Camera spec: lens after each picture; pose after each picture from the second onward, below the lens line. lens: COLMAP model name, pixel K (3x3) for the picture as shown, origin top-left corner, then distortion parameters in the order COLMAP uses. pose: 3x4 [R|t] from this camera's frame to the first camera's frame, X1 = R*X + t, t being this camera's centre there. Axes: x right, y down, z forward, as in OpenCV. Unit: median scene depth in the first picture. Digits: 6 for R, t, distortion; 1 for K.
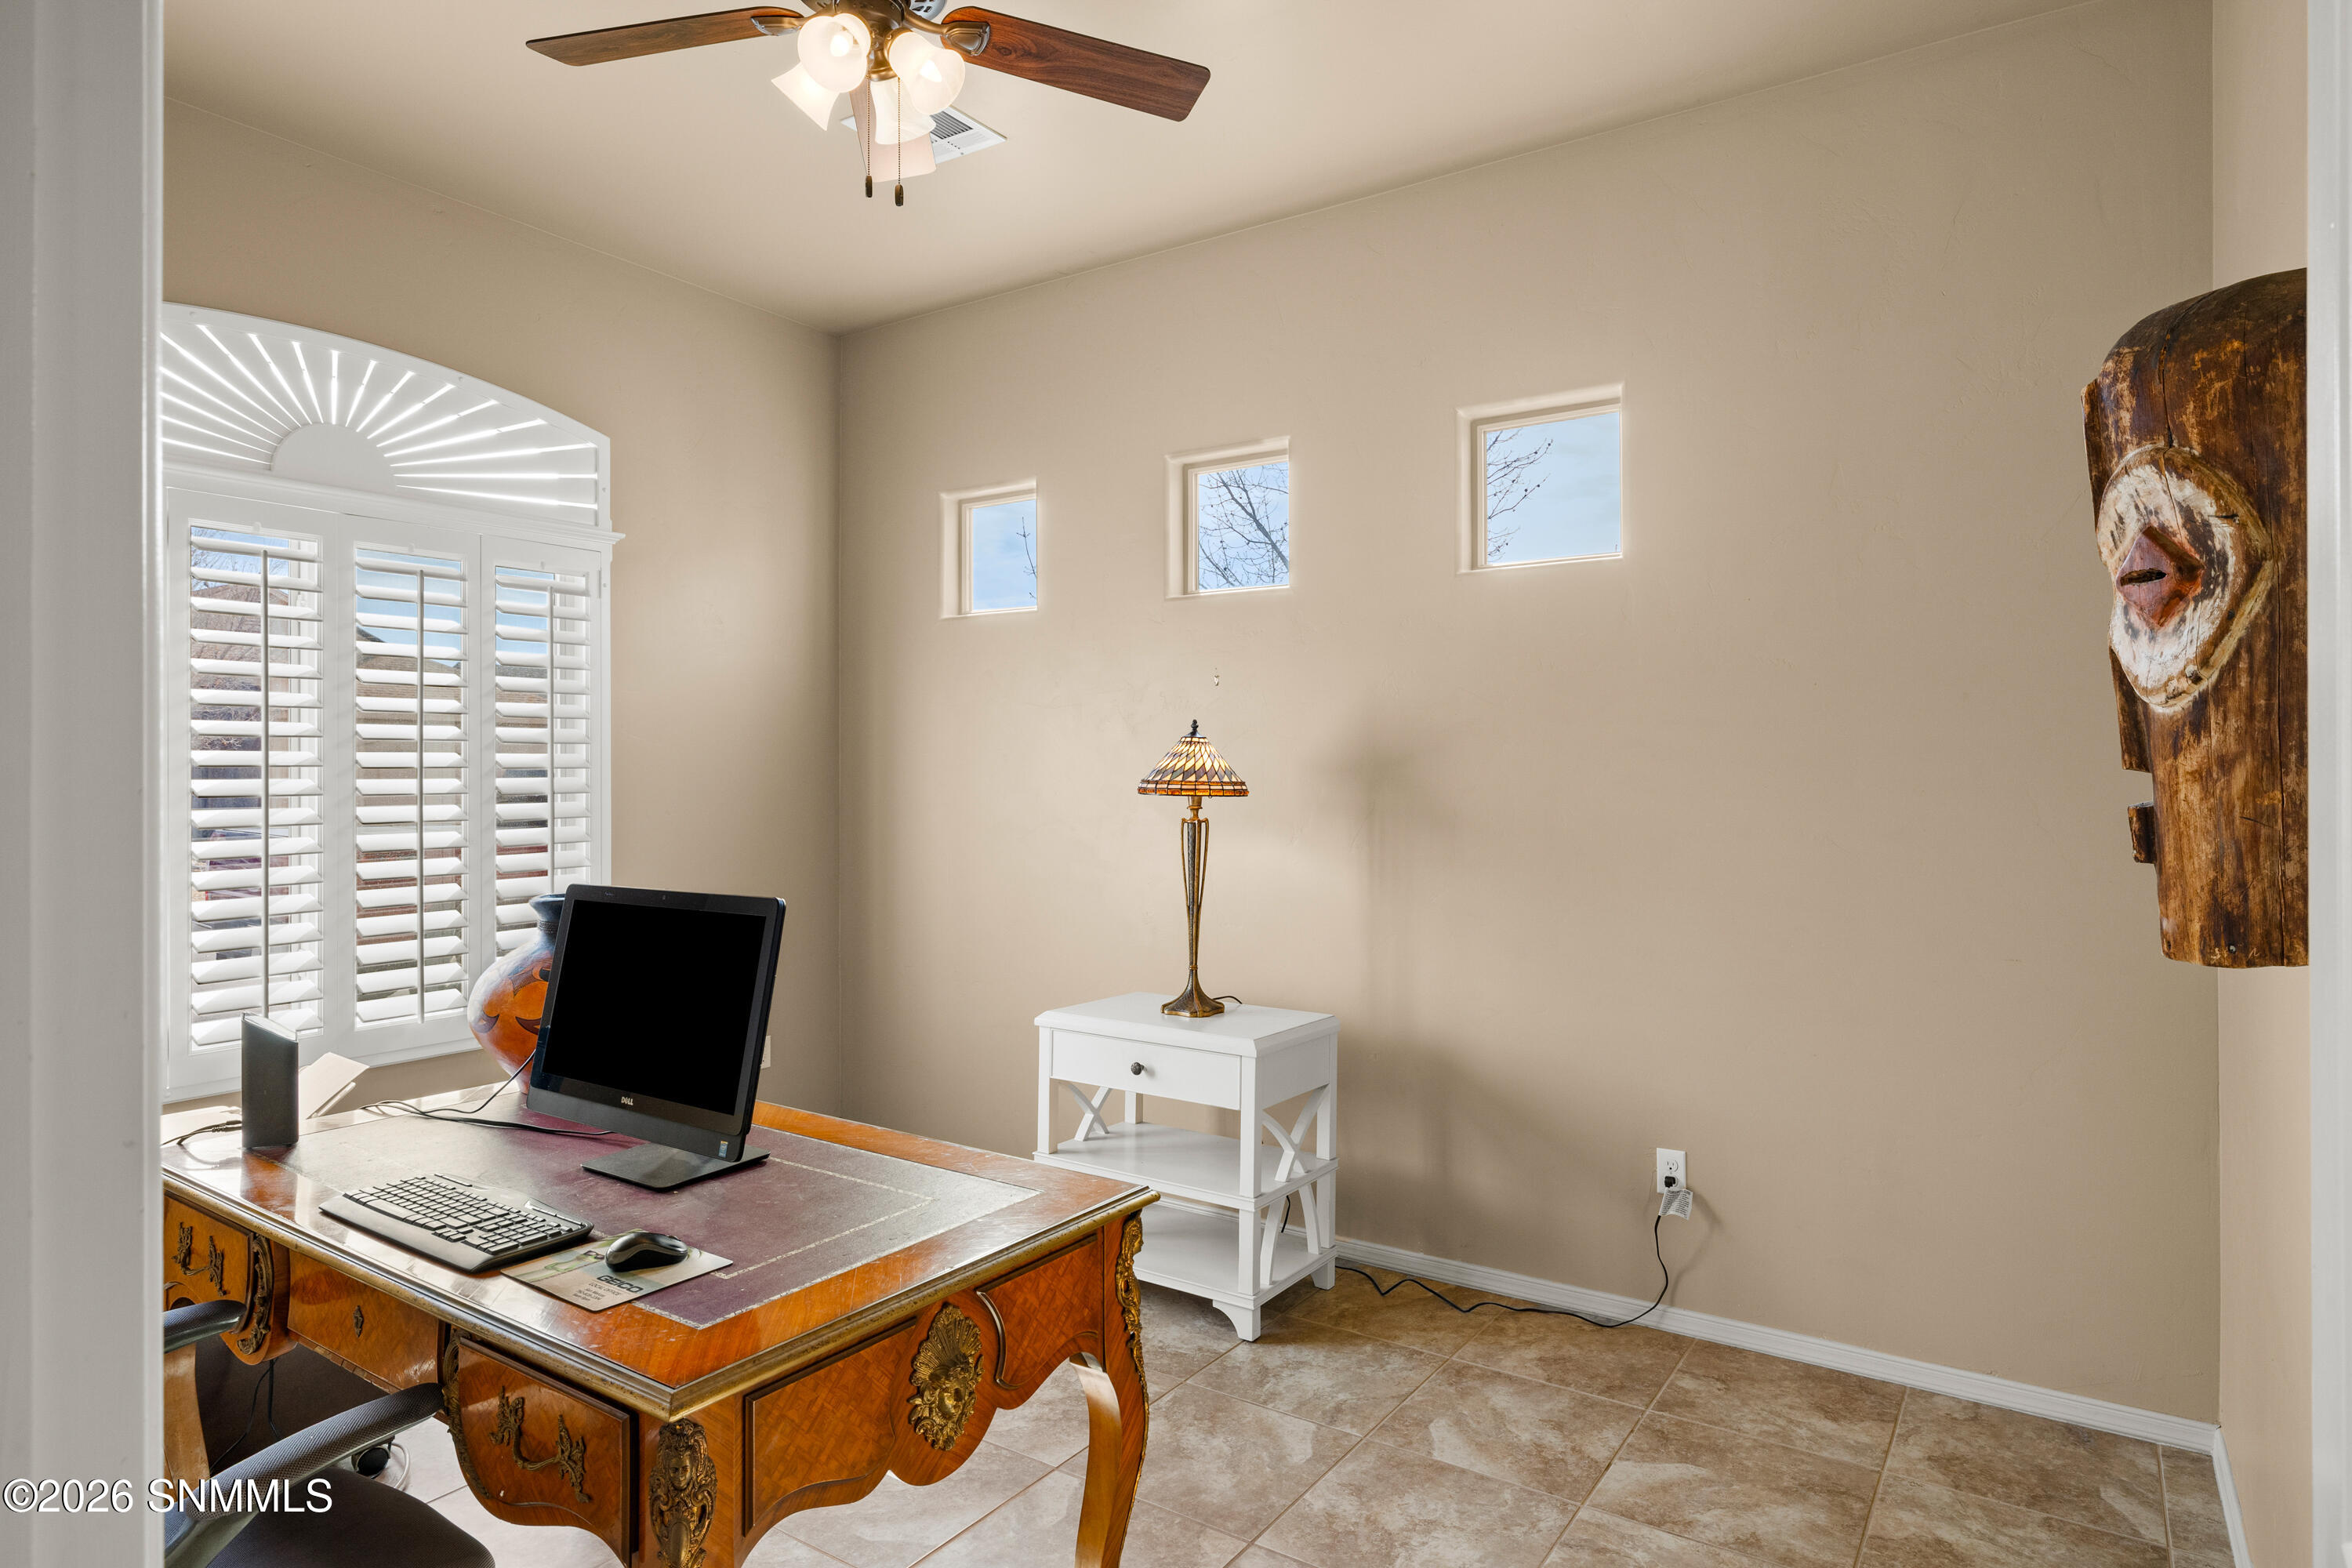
lens RADIAL K [[1338.3, 0, 1178.0], [0, 1338.3, 776.0], [0, 0, 1]] dist [0.000341, -0.002202]
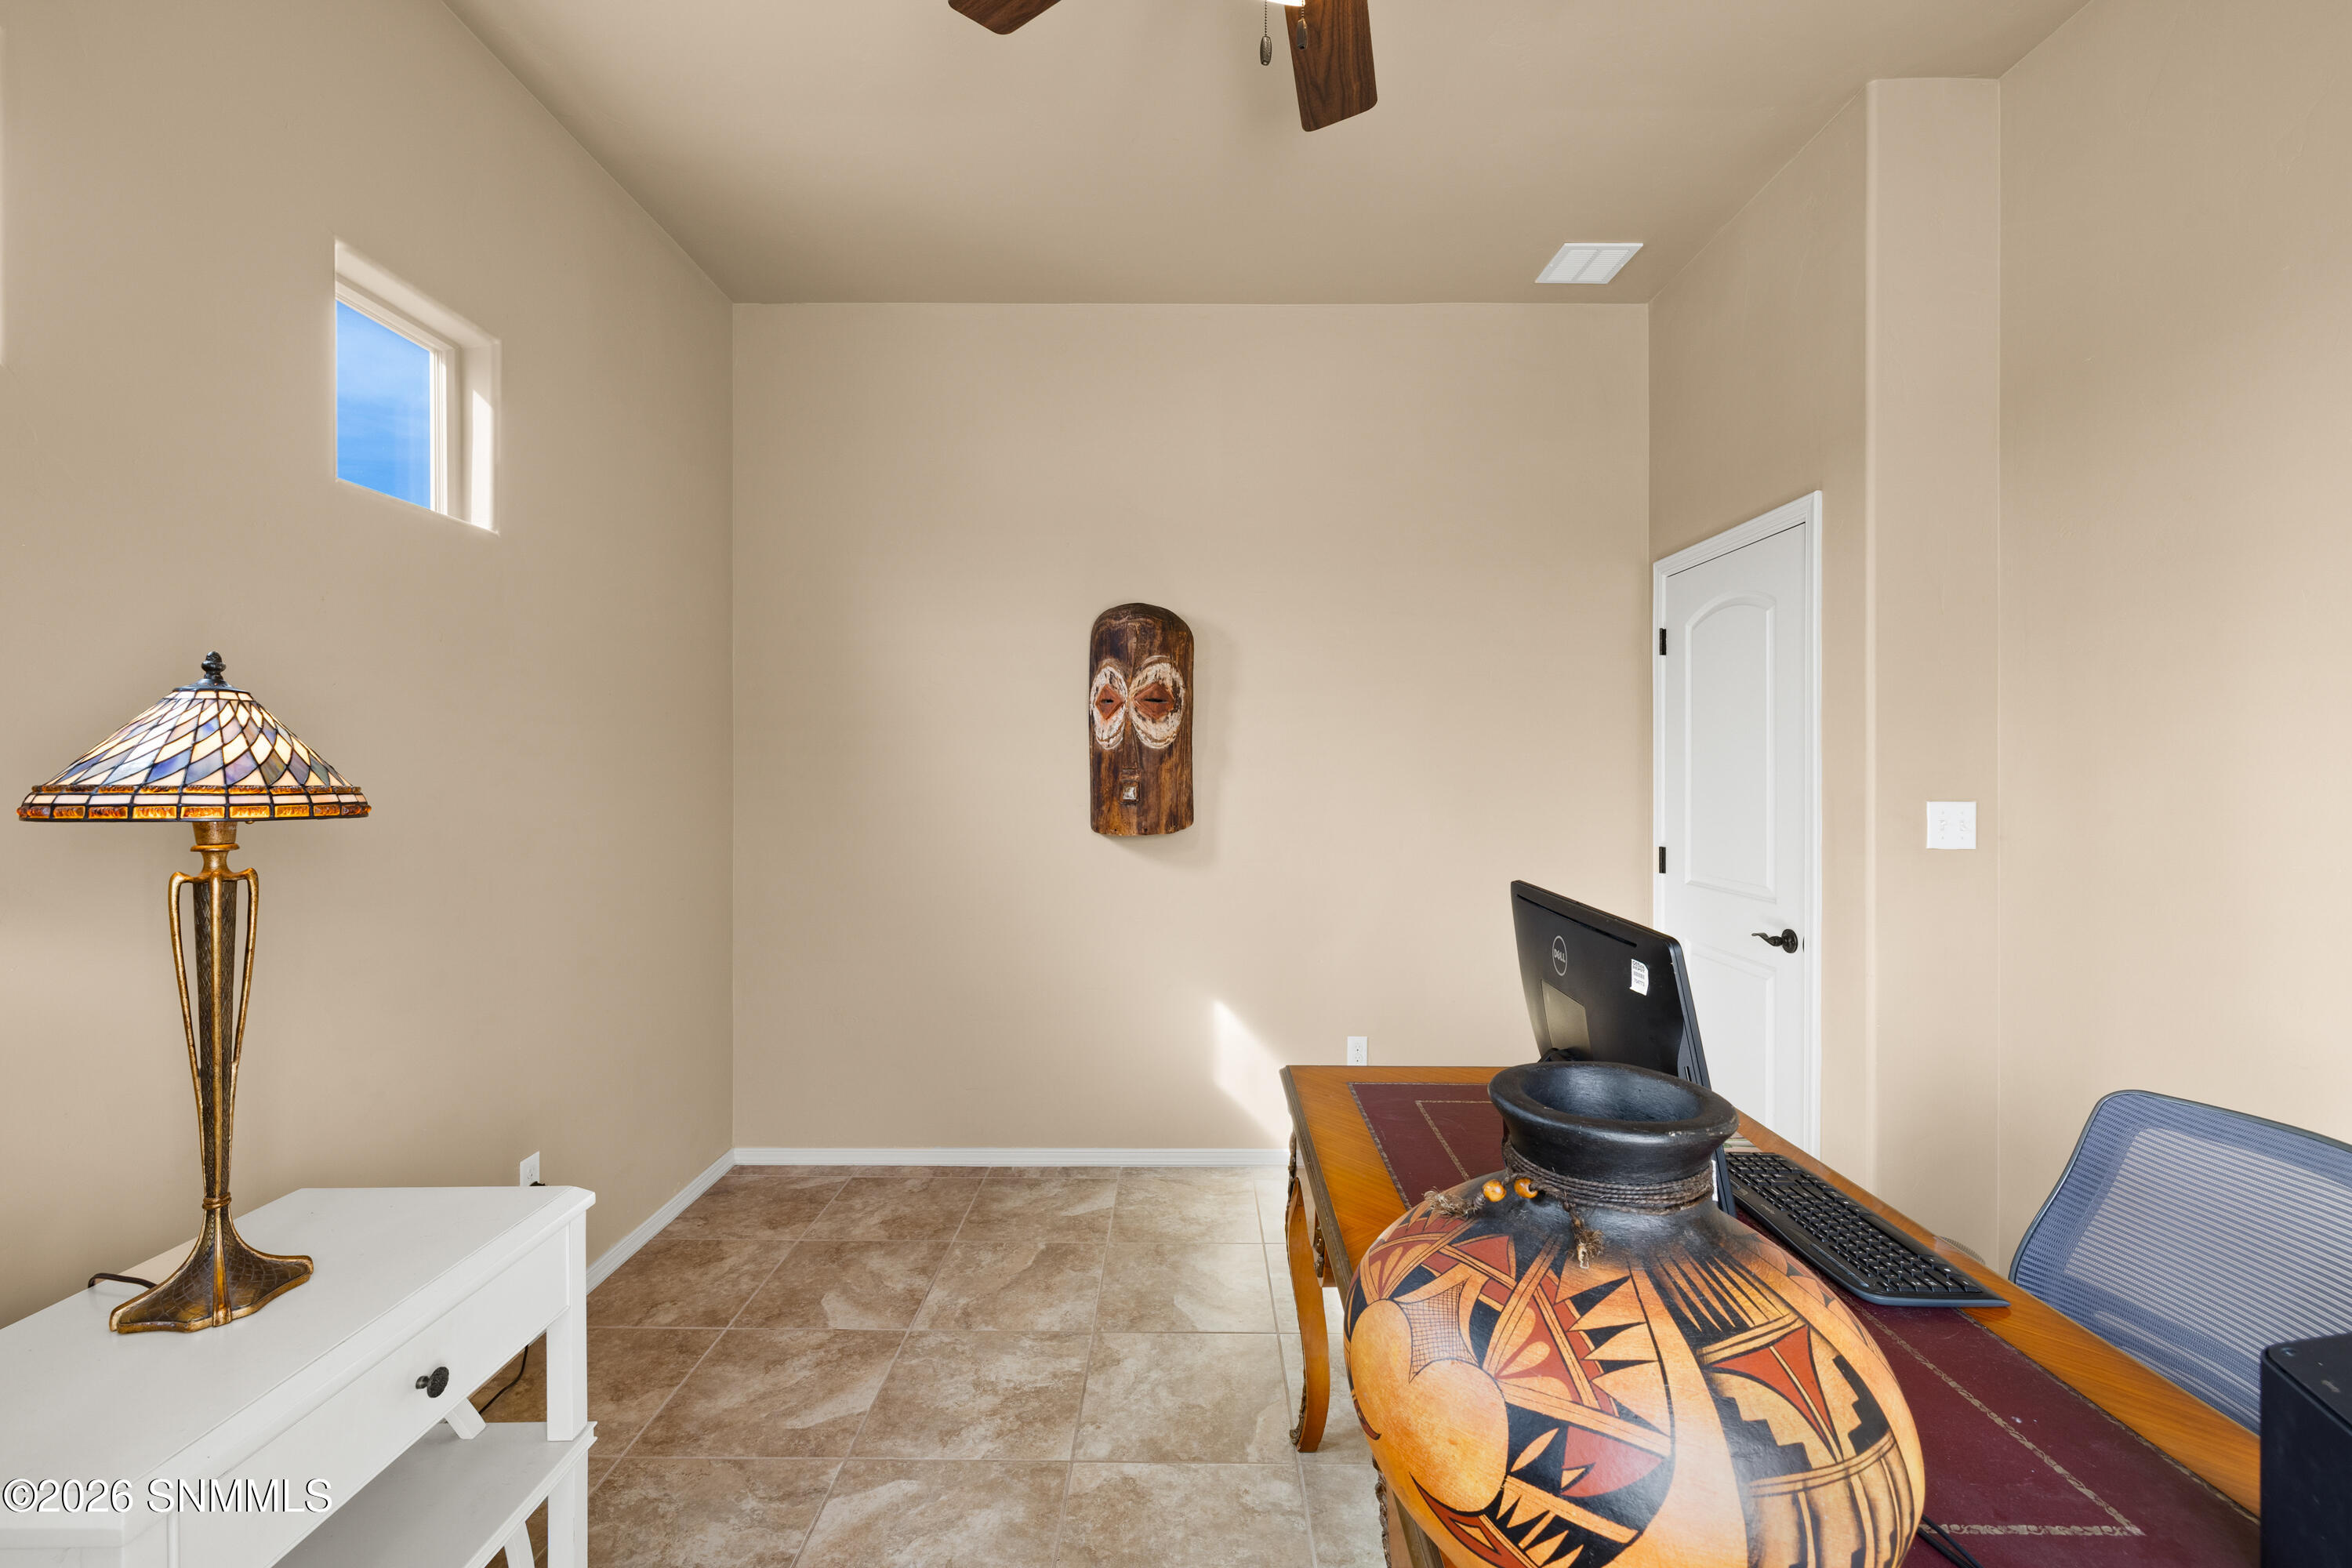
lens RADIAL K [[987.1, 0, 1180.5], [0, 987.1, 776.3], [0, 0, 1]] dist [-0.001588, -0.000794]
pose [[-0.563561, -0.005448, 0.826056, -0.594268], [0.002208, 0.999965, 0.008101, -0.002617], [-0.826071, 0.006389, -0.563530, 1.226942]]
